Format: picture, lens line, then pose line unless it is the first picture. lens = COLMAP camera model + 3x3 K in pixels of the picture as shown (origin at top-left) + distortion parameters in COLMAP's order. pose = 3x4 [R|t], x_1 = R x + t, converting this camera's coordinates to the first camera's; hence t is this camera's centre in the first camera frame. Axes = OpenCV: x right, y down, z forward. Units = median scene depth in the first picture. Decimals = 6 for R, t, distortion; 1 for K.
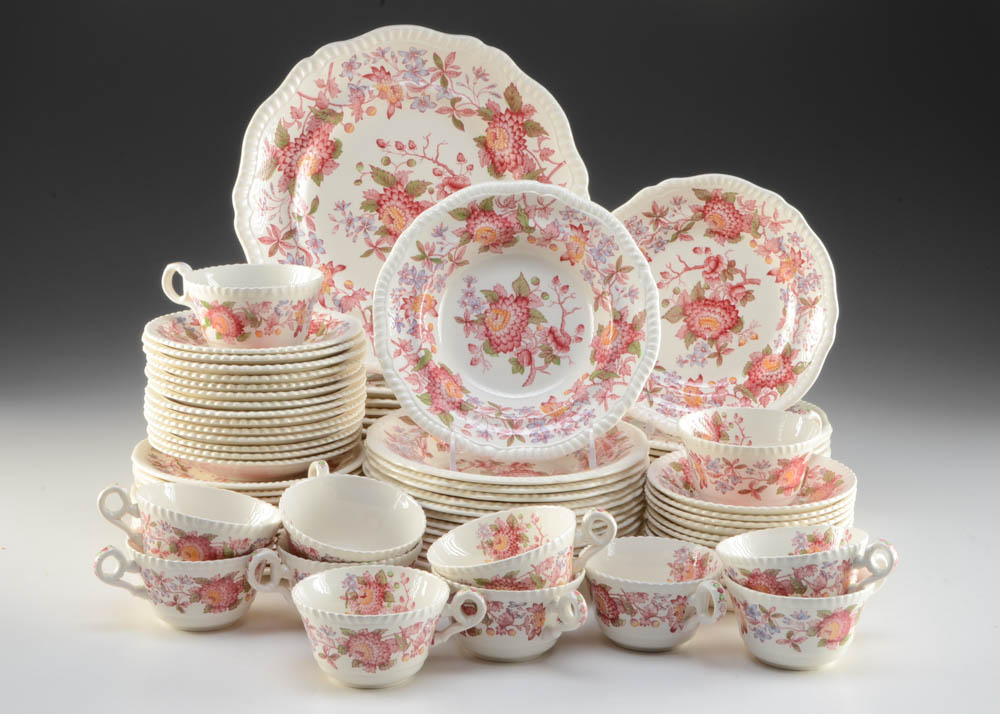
lens RADIAL K [[2296.7, 0, 499.6], [0, 2296.7, 356.7], [0, 0, 1]] dist [-0.042505, 0.000000]
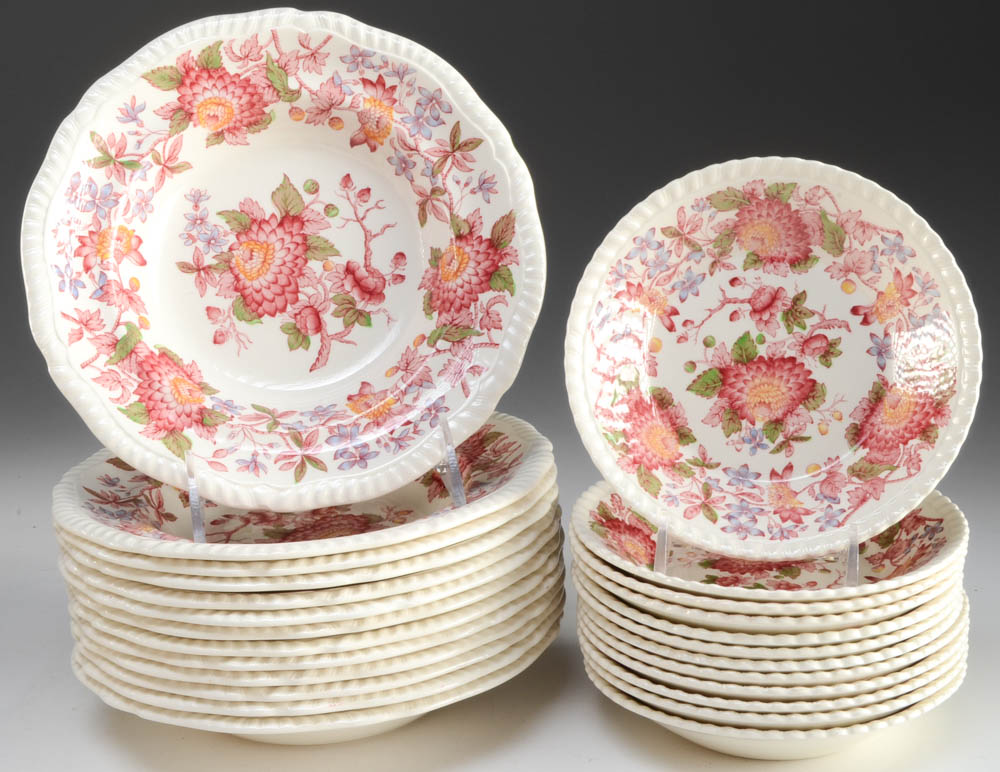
lens RADIAL K [[2031.1, 0, 499.7], [0, 2031.1, 386.1], [0, 0, 1]] dist [-0.033896, 0.000000]
pose [[0.987743, -0.113256, 0.107413, 0.002071], [0.111240, 0.993489, 0.024595, 0.009993], [-0.109499, -0.012345, 0.993910, 0.521262]]
